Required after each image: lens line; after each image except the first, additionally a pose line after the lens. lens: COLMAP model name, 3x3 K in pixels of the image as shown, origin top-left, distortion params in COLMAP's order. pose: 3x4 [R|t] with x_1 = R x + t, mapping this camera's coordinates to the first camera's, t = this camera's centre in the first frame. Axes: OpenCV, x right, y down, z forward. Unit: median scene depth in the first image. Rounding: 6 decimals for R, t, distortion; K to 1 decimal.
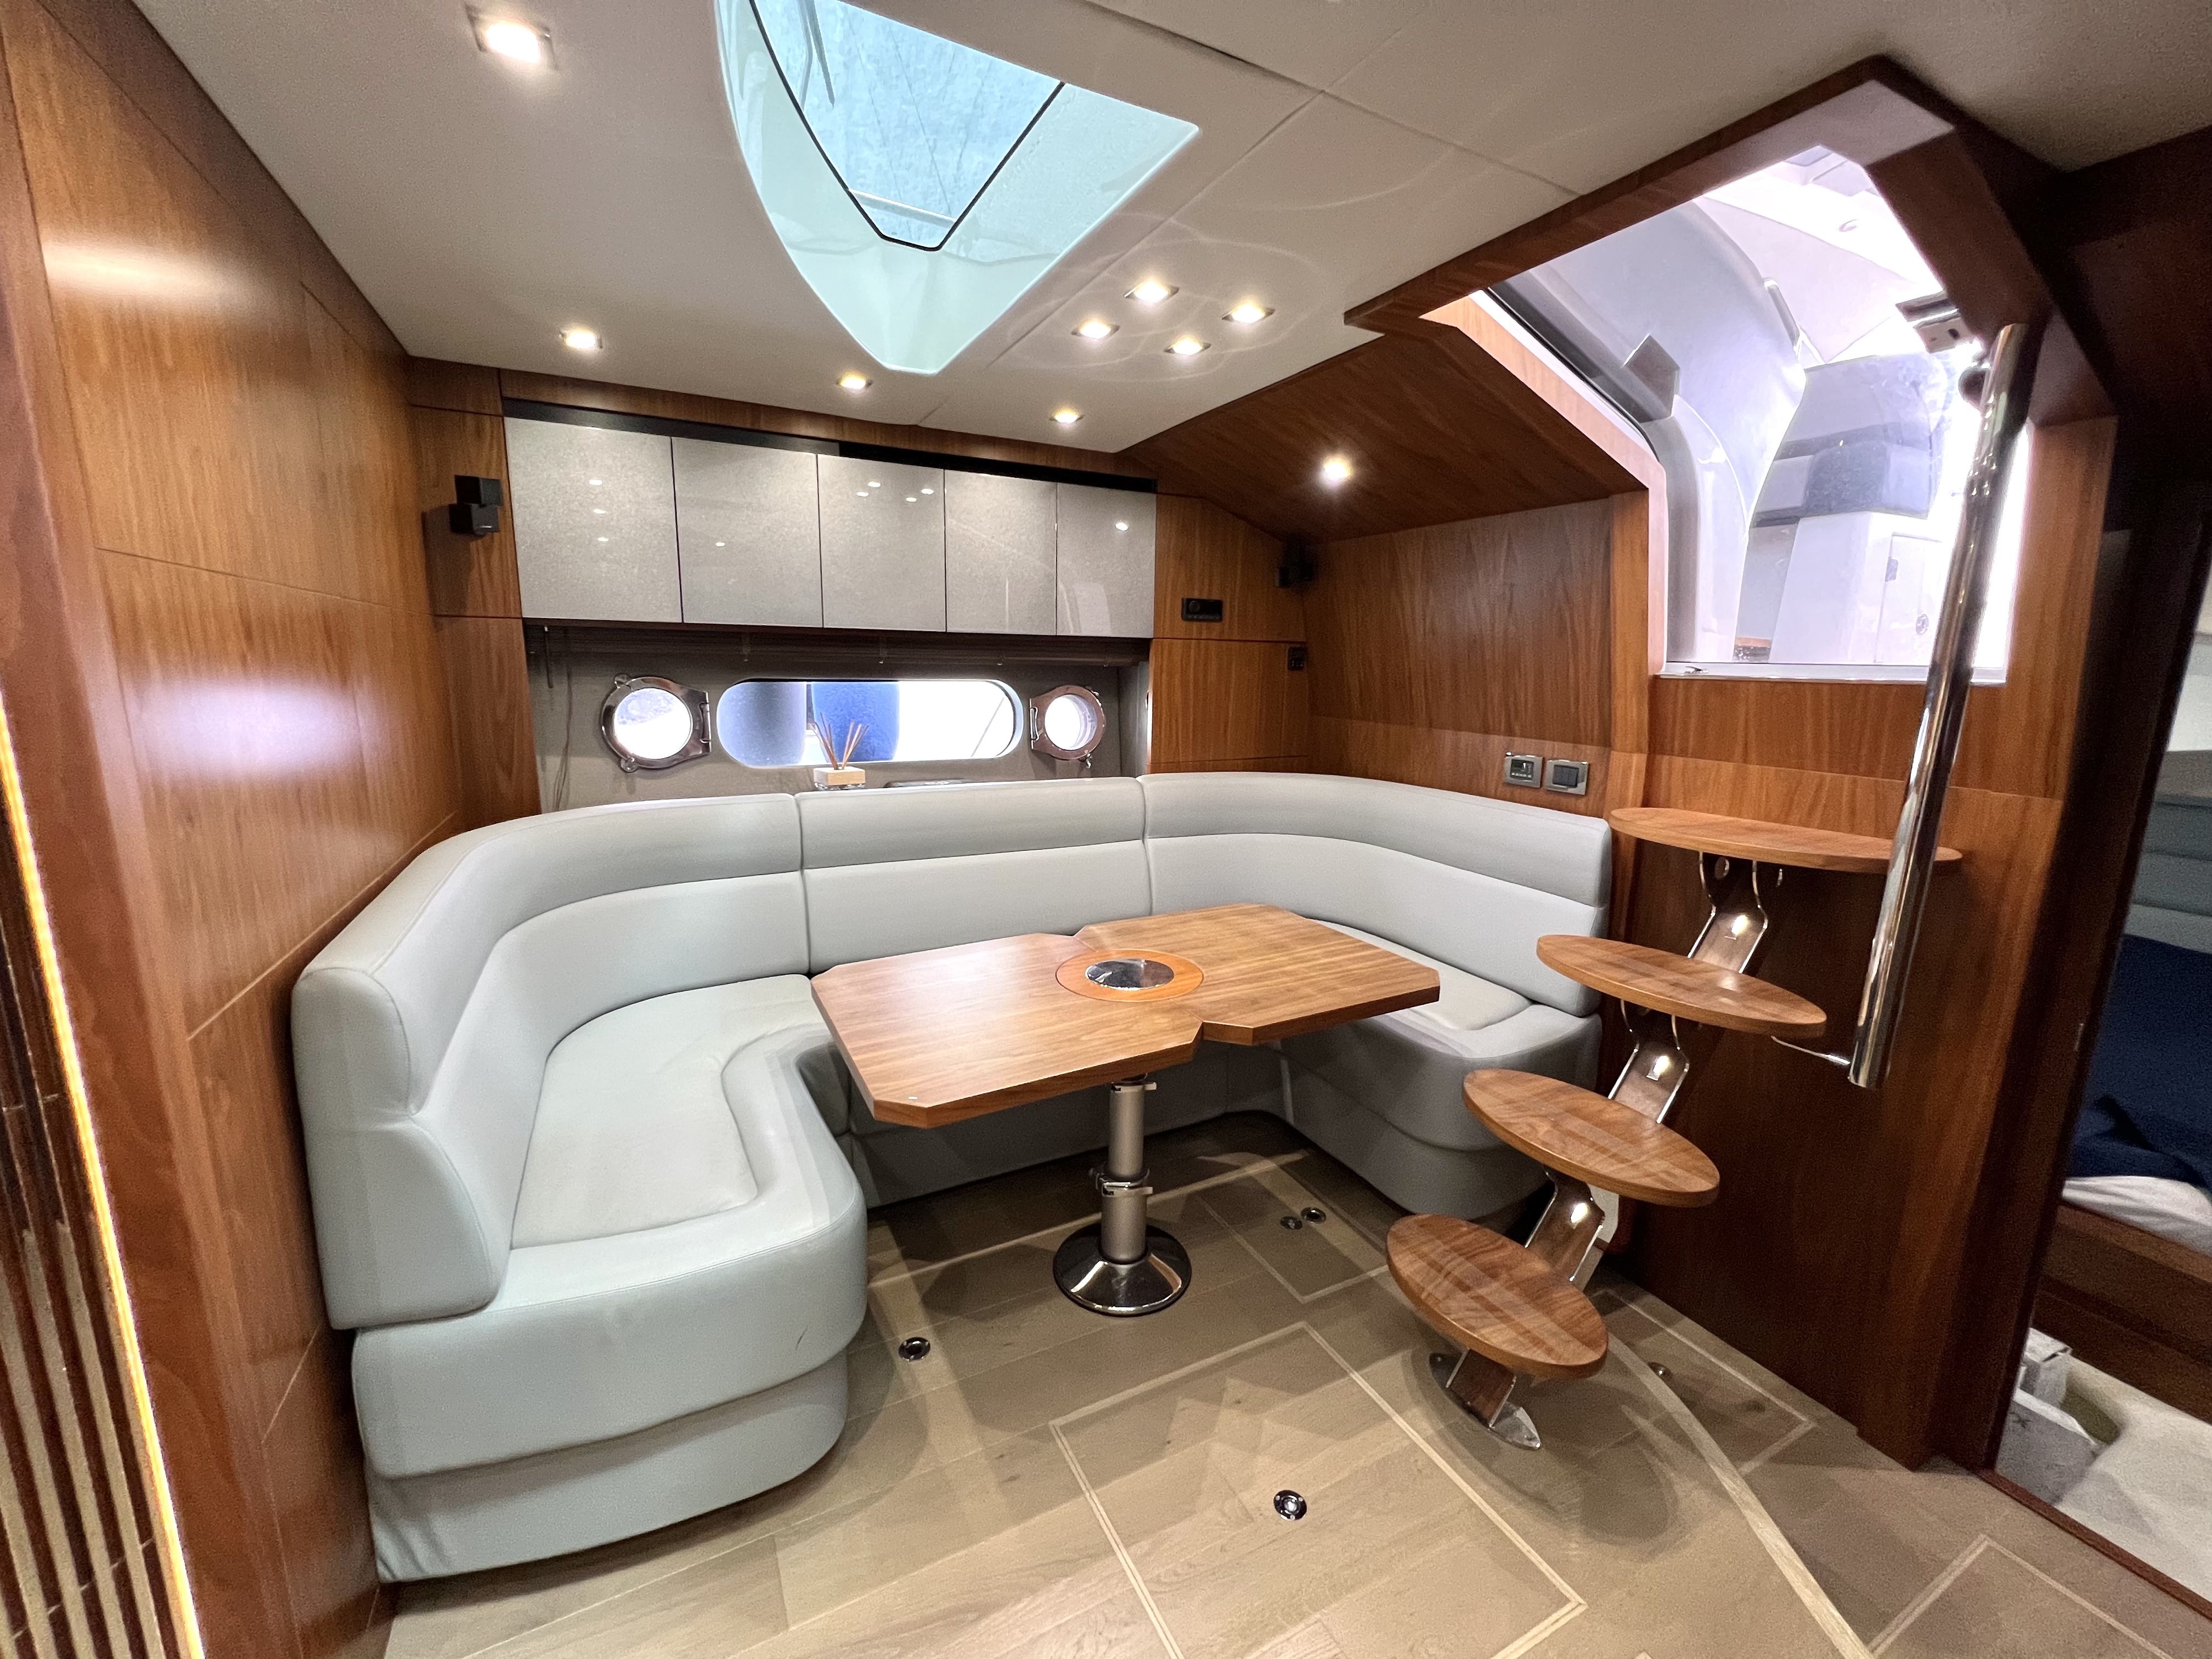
lens RADIAL K [[897.8, 0, 1106.0], [0, 897.8, 829.5], [0, 0, 1]] dist [-0.001277, -0.000082]
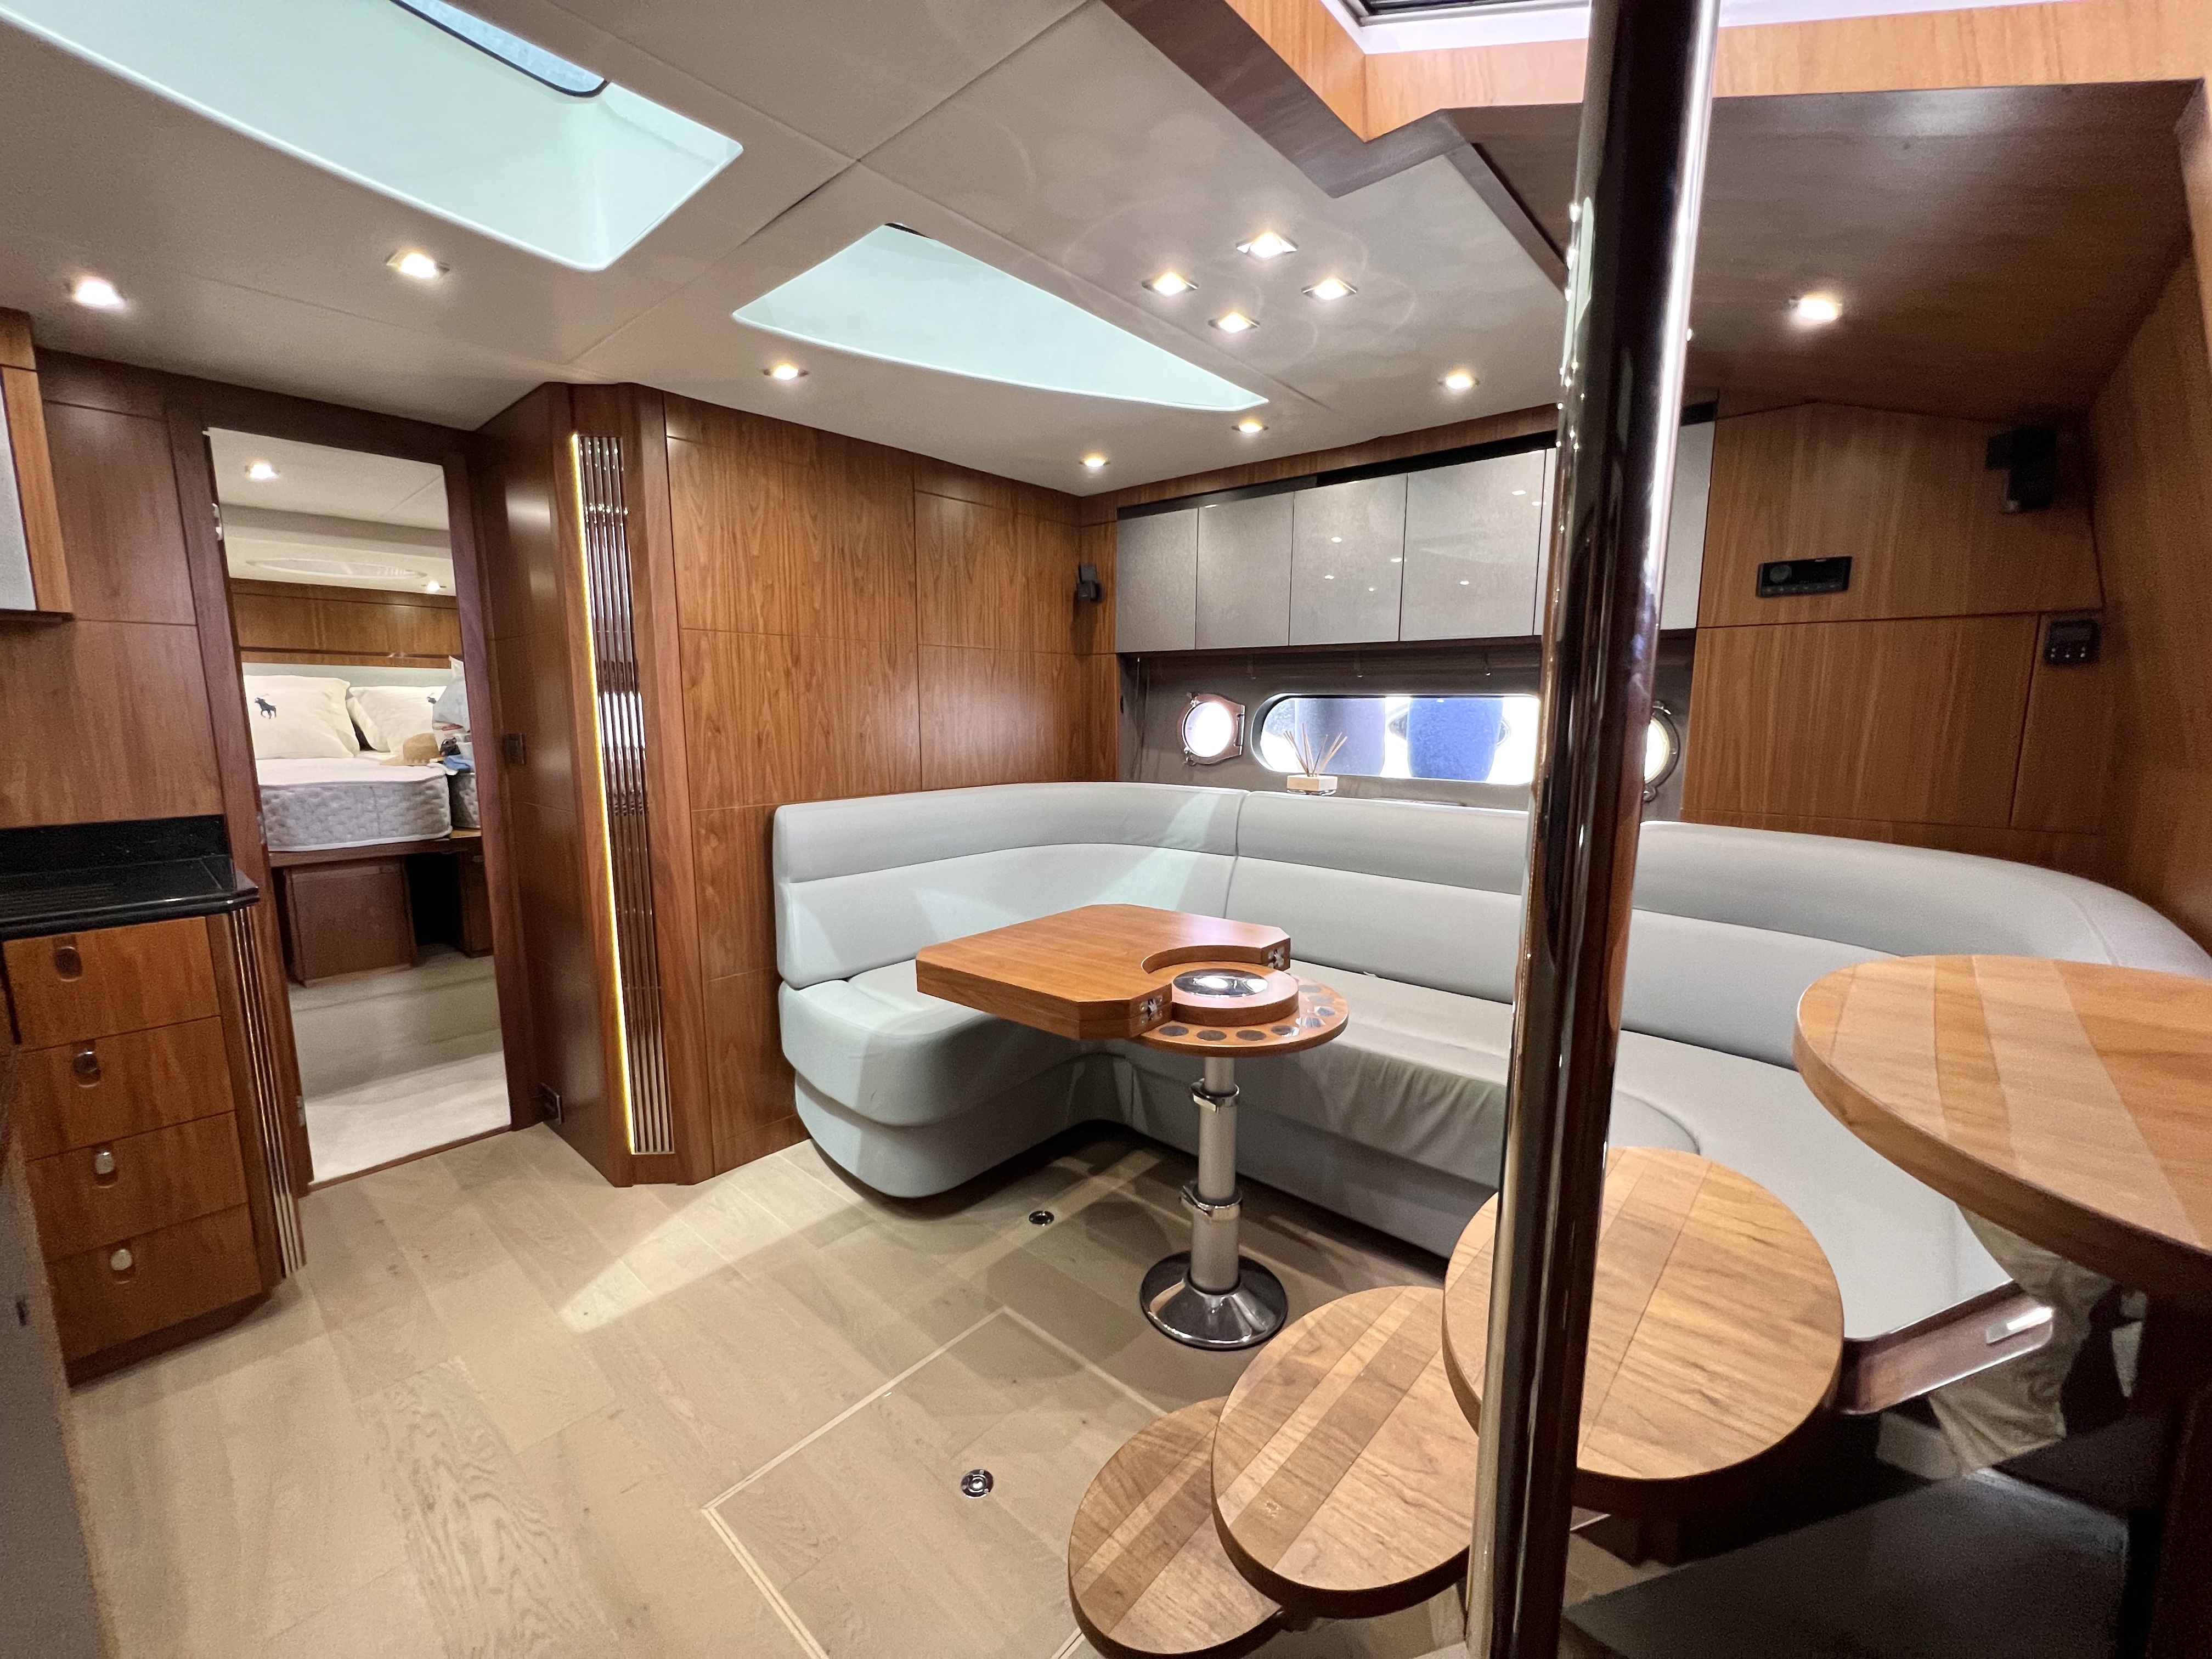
lens RADIAL K [[904.0, 0, 1106.0], [0, 904.0, 829.5], [0, 0, 1]] dist [-0.002115, -0.000328]
pose [[0.370907, 0.128168, -0.919783, 0.659051], [-0.139327, 0.986900, 0.081336, -0.060074], [0.918159, 0.097983, 0.383905, 0.379373]]
